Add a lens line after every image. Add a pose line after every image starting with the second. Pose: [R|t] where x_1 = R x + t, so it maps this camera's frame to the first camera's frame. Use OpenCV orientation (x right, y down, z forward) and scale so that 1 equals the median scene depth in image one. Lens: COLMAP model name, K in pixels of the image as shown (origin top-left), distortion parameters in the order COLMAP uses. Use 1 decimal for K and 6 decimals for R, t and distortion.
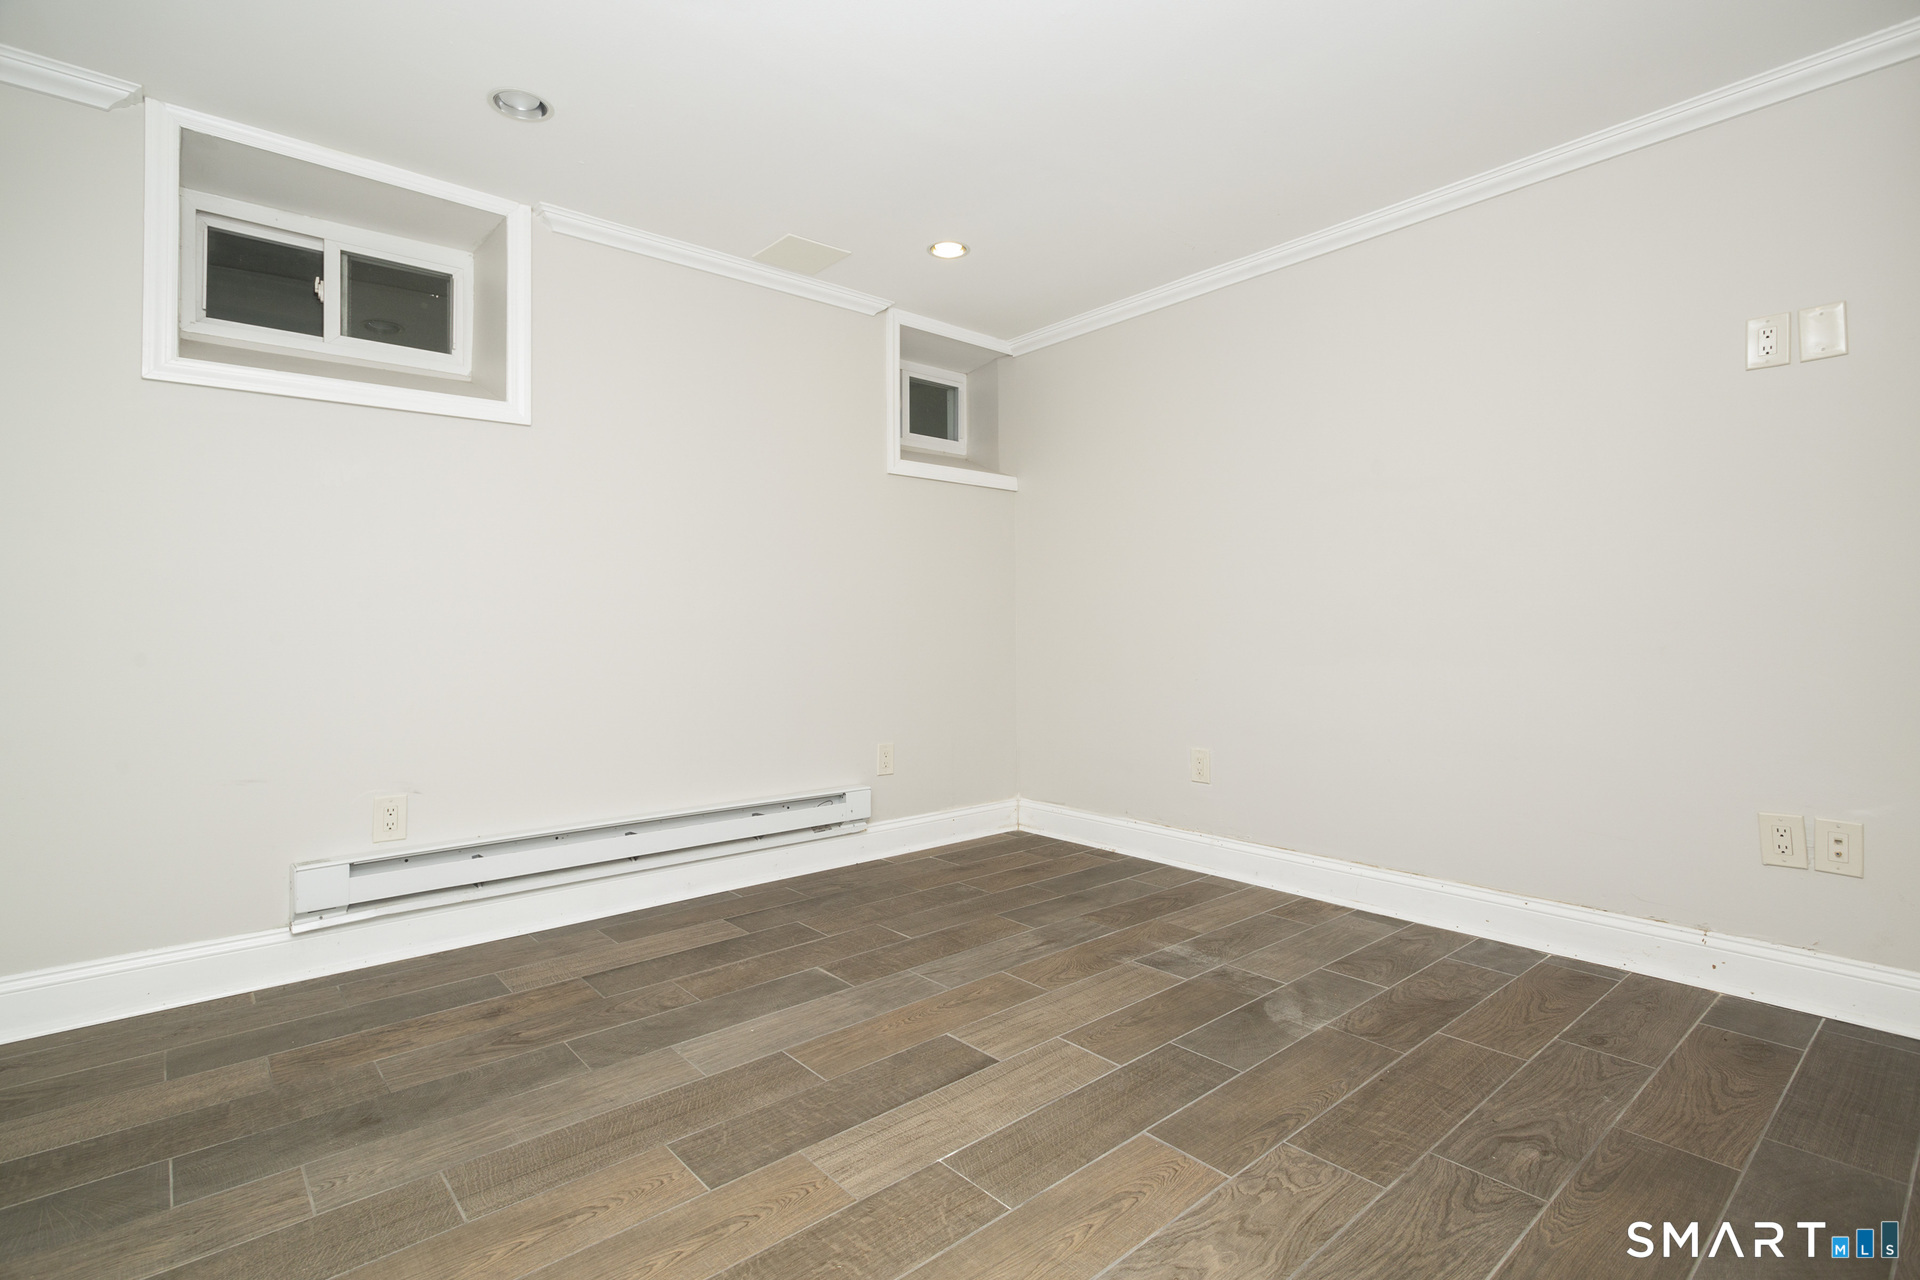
lens RADIAL K [[906.6, 0, 956.3], [0, 906.6, 630.6], [0, 0, 1]] dist [0.004121, 0.001586]
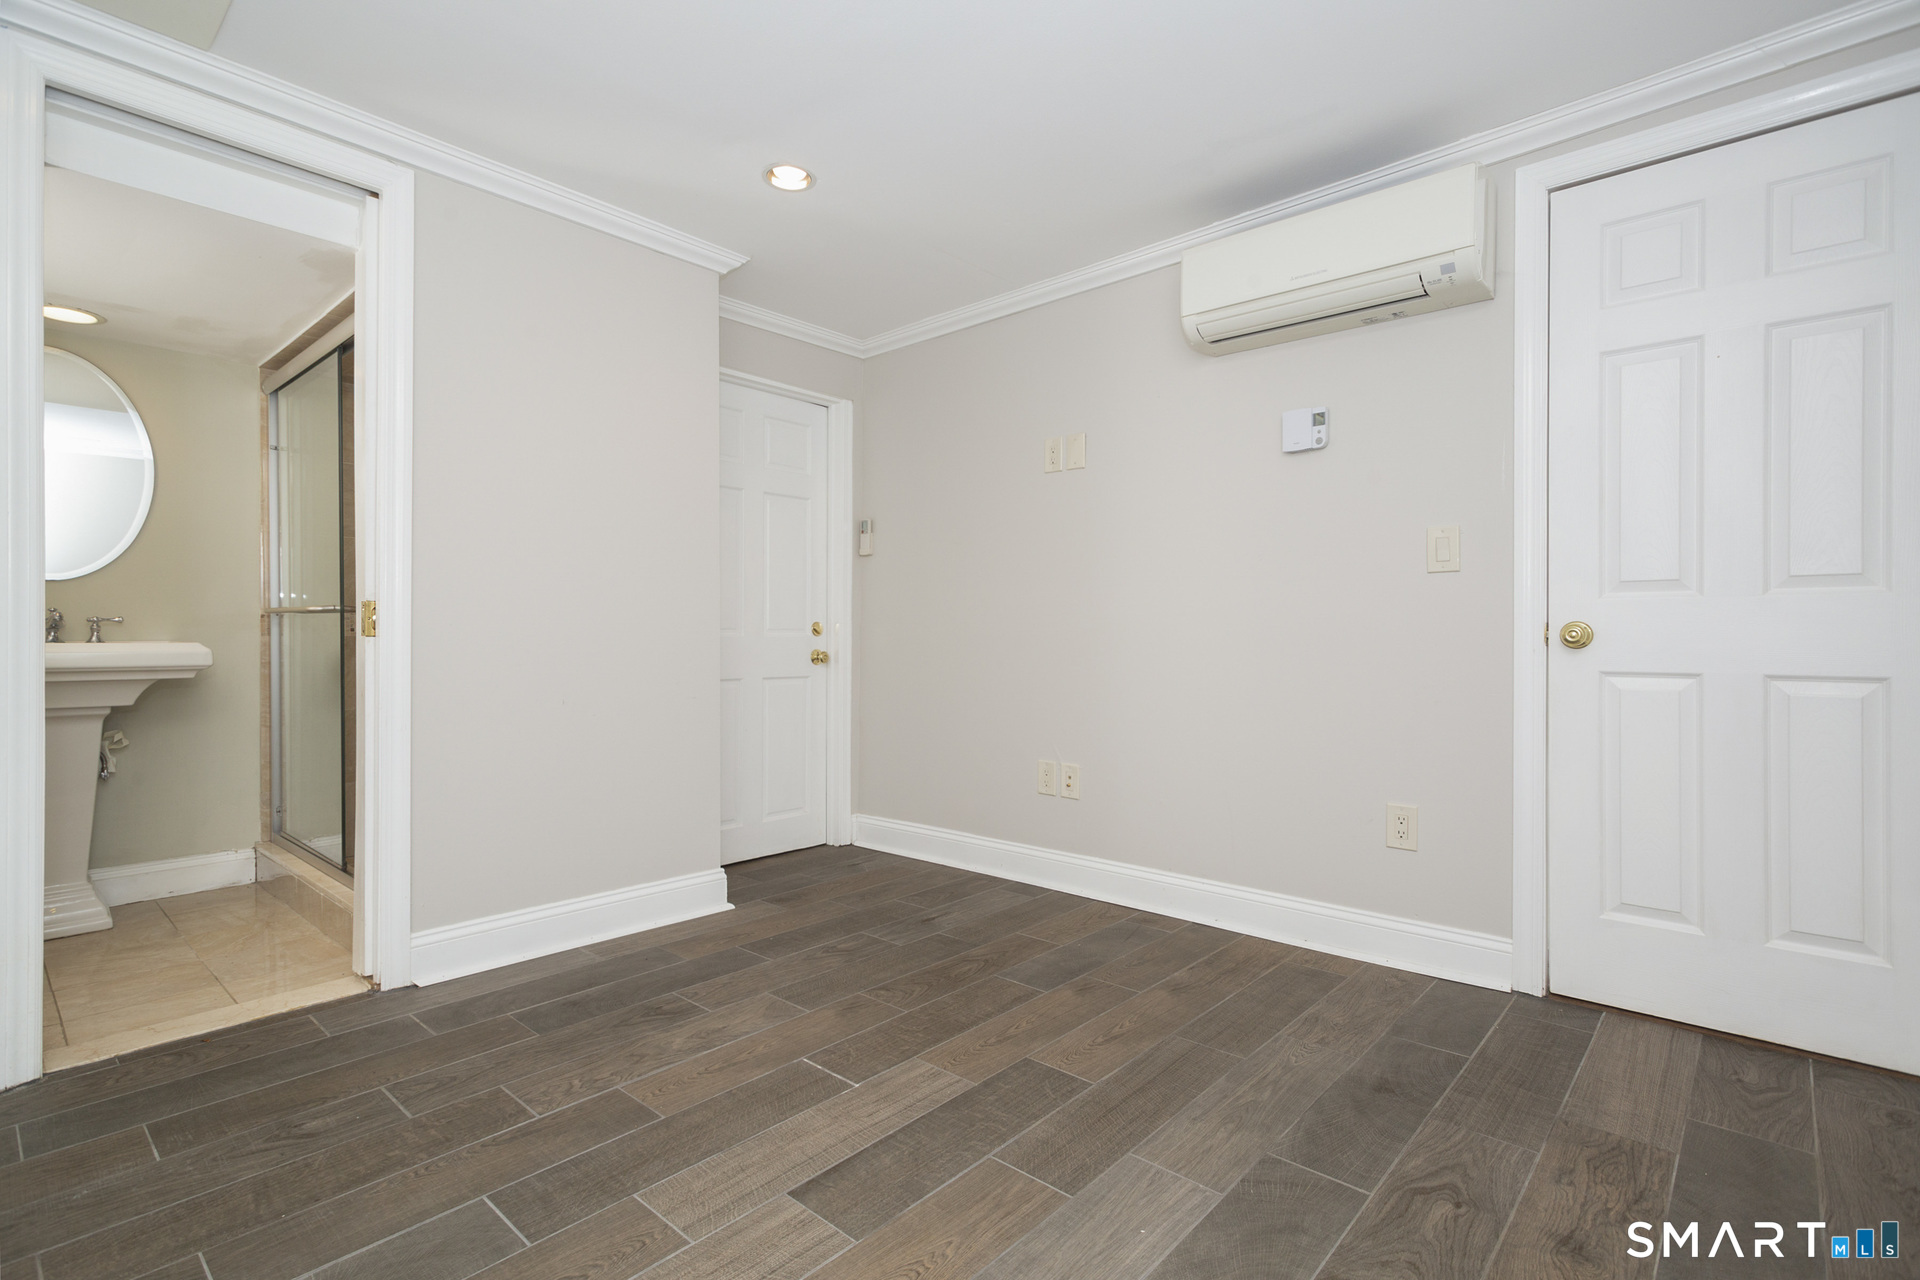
lens RADIAL K [[906.6, 0, 962.4], [0, 906.6, 634.4], [0, 0, 1]] dist [0.004121, 0.001586]
pose [[-0.991557, 0.005626, -0.129552, -0.004668], [0.004571, 0.999954, 0.008439, -0.019452], [0.129594, 0.007776, -0.991537, 2.033948]]
